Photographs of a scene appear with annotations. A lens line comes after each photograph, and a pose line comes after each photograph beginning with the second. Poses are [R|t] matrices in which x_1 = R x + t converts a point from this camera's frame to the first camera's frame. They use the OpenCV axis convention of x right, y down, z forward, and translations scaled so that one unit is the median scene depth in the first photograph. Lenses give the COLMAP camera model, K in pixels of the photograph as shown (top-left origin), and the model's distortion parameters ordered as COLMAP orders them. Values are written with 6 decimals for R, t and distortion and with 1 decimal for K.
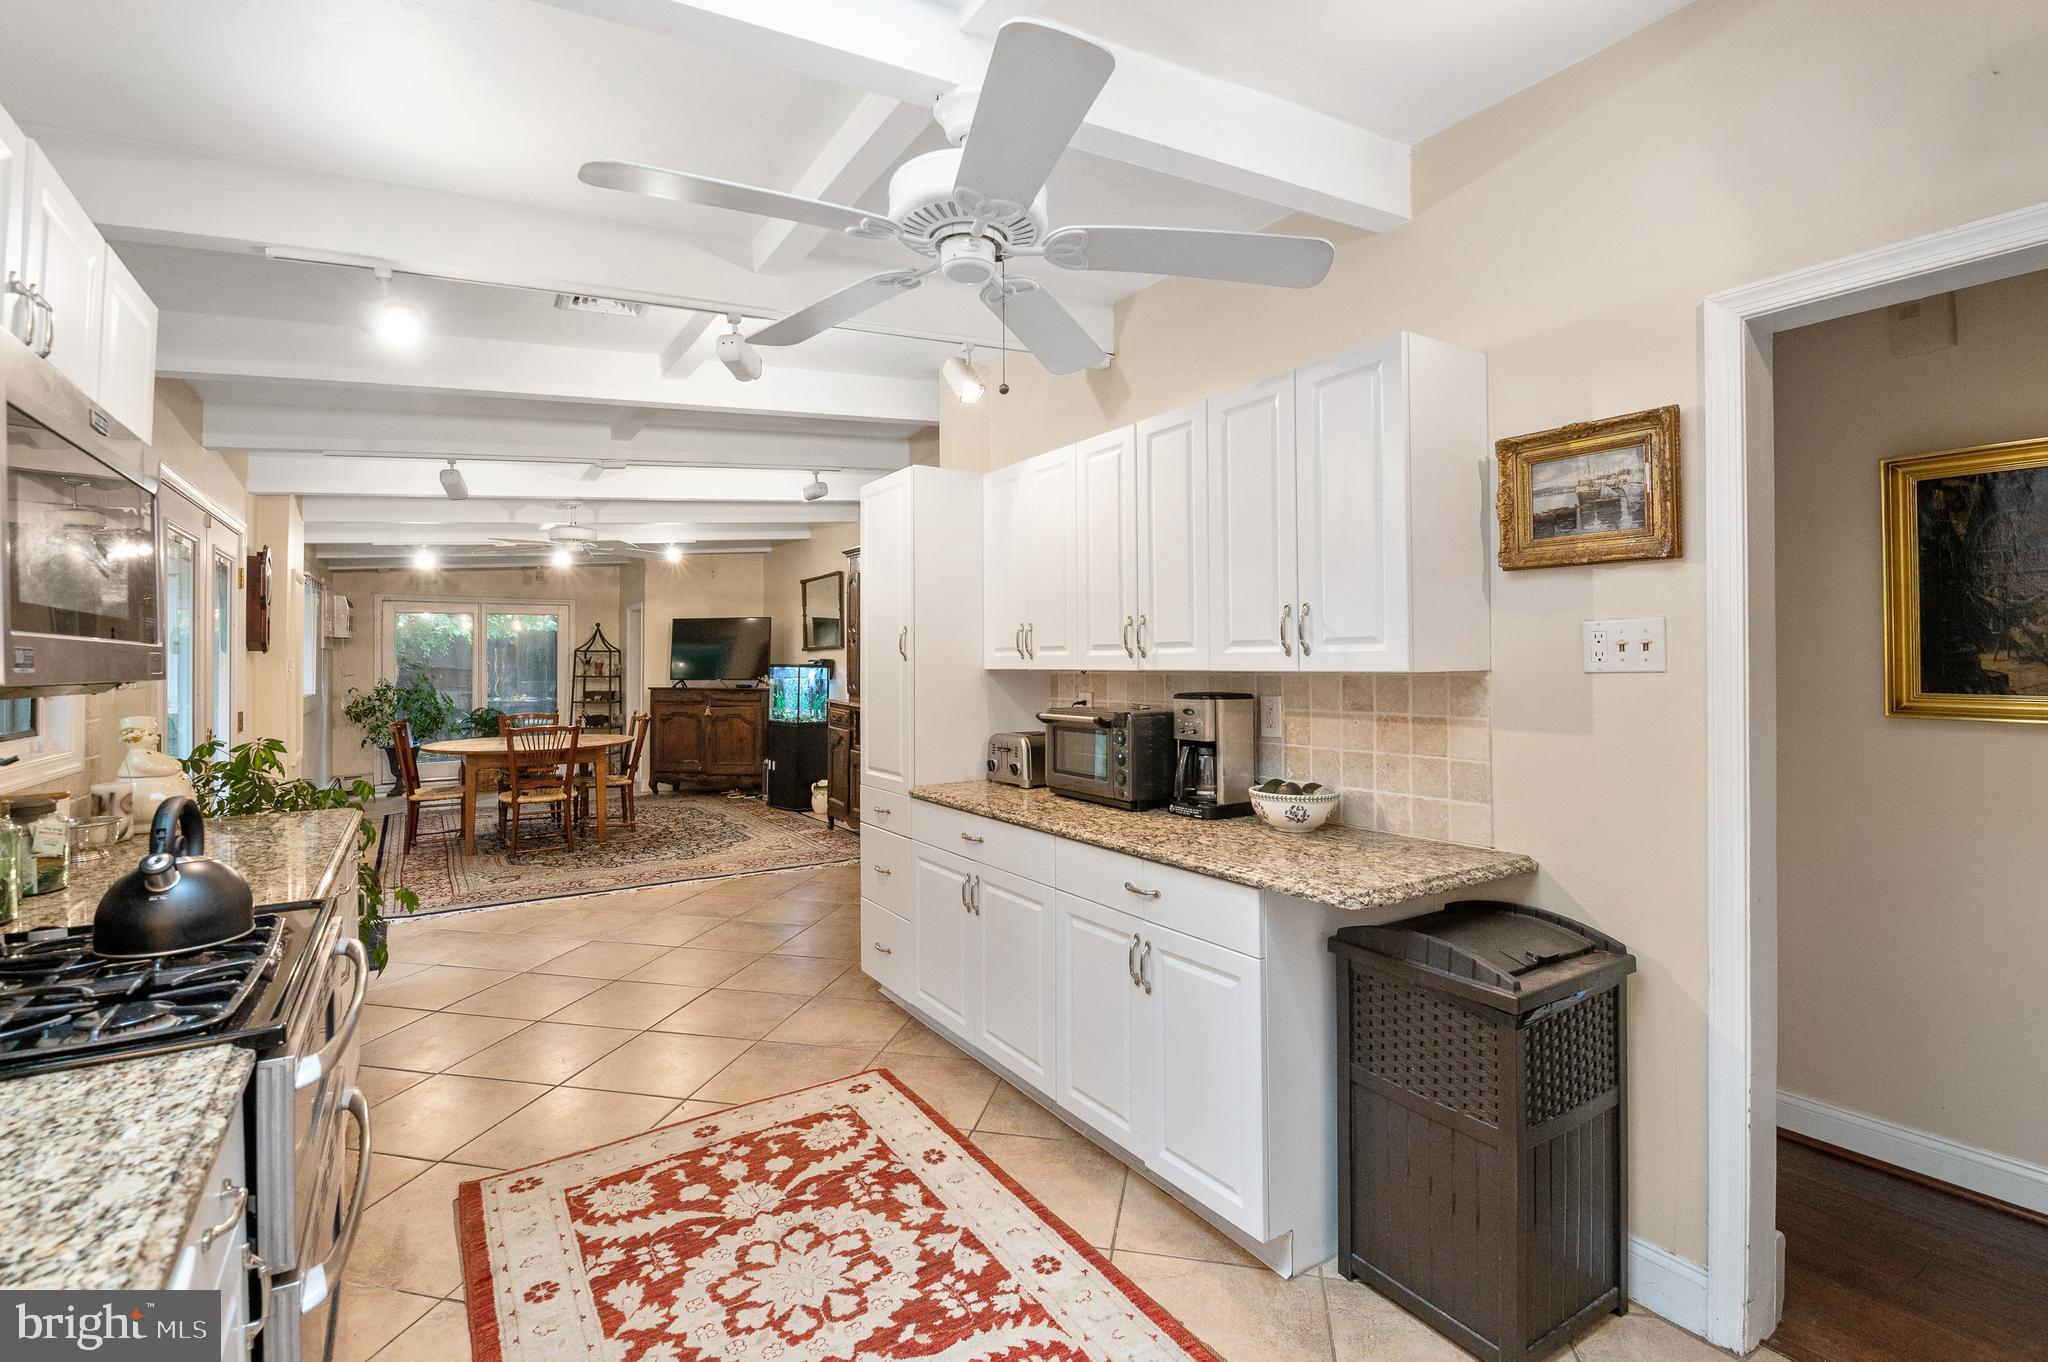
lens RADIAL K [[905.9, 0, 1027.1], [0, 905.9, 659.1], [0, 0, 1]] dist [-0.018441, -0.004115]
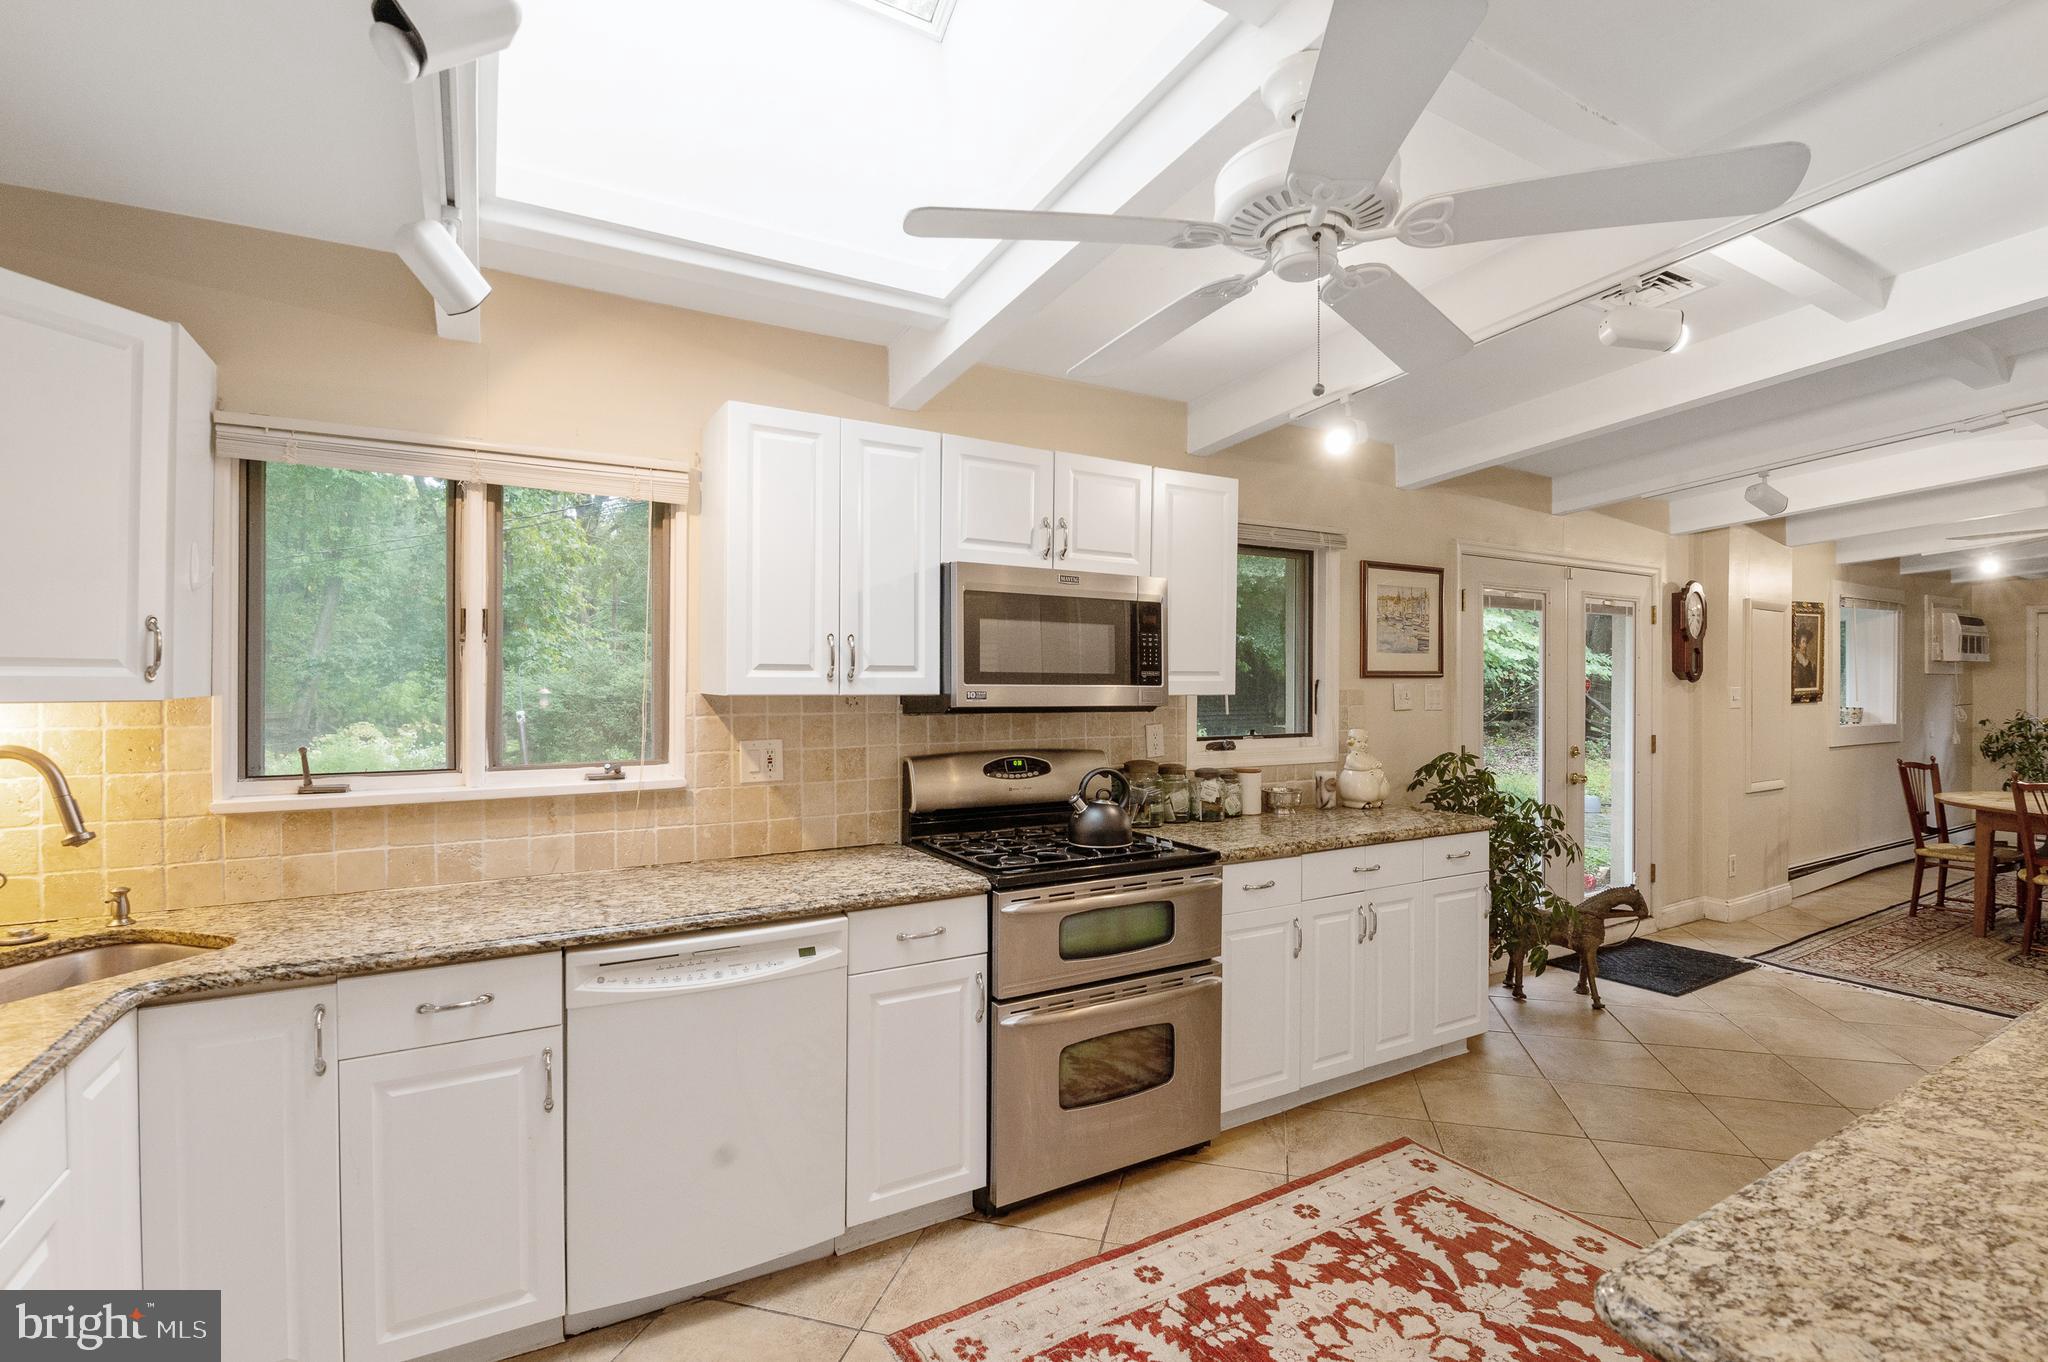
lens RADIAL K [[905.9, 0, 1005.2], [0, 905.9, 682.0], [0, 0, 1]] dist [-0.018441, -0.004115]
pose [[-0.069316, 0.002155, -0.997592, 0.163591], [-0.000166, 0.999998, 0.002172, -0.005880], [0.997595, 0.000316, -0.069316, 0.150998]]
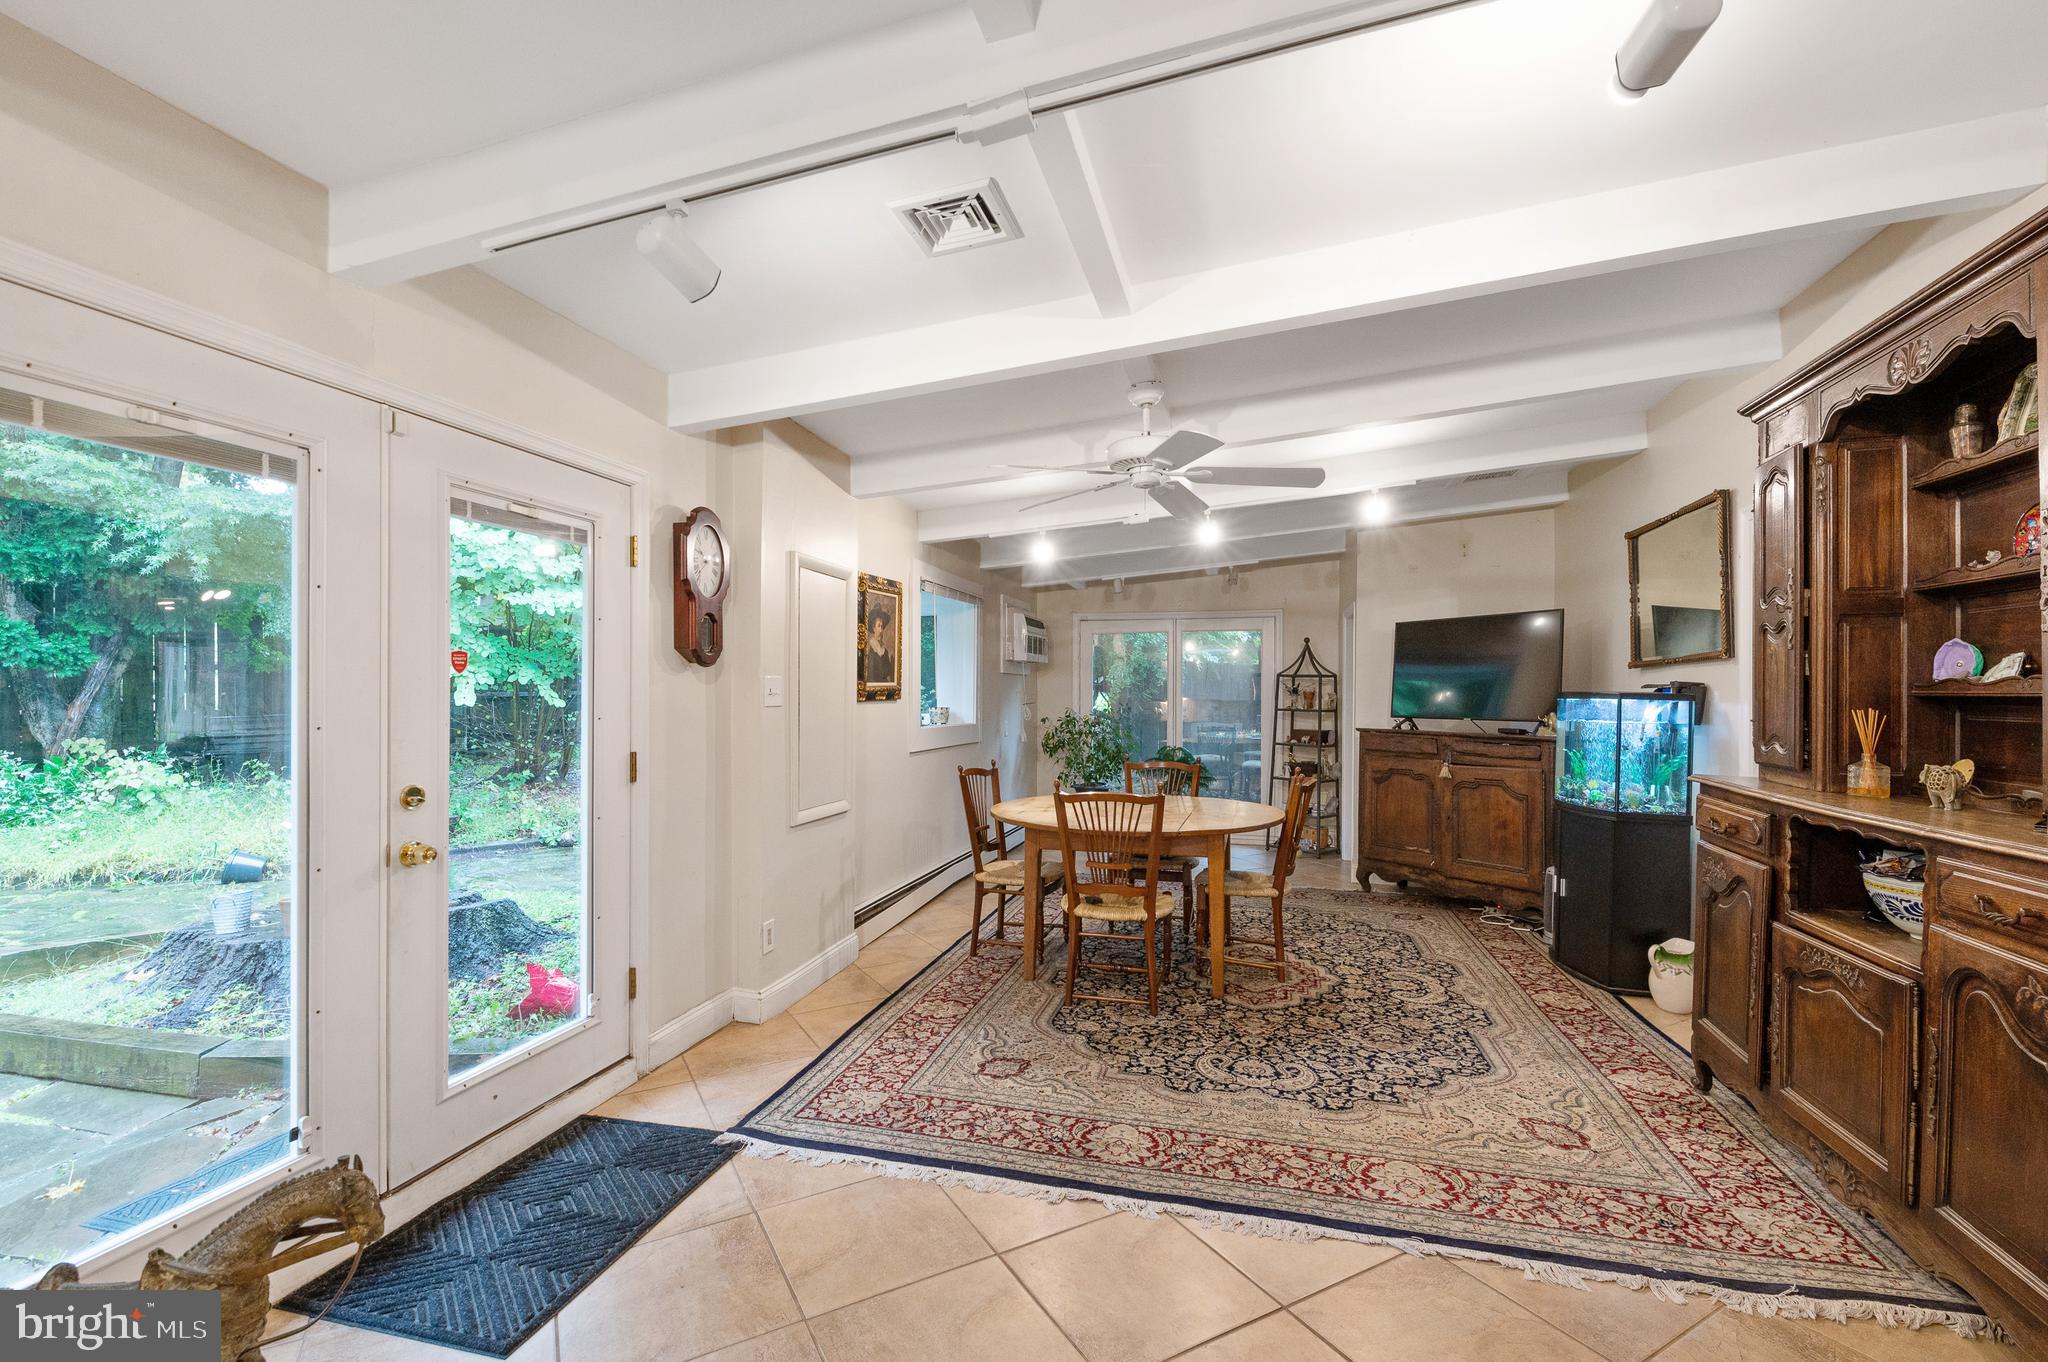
lens RADIAL K [[905.9, 0, 1012.6], [0, 905.9, 693.6], [0, 0, 1]] dist [-0.018441, -0.004115]
pose [[0.660510, 0.004997, -0.750801, -0.104104], [-0.004271, 0.999987, 0.002898, 0.006226], [0.750805, 0.001293, 0.660522, 0.429692]]
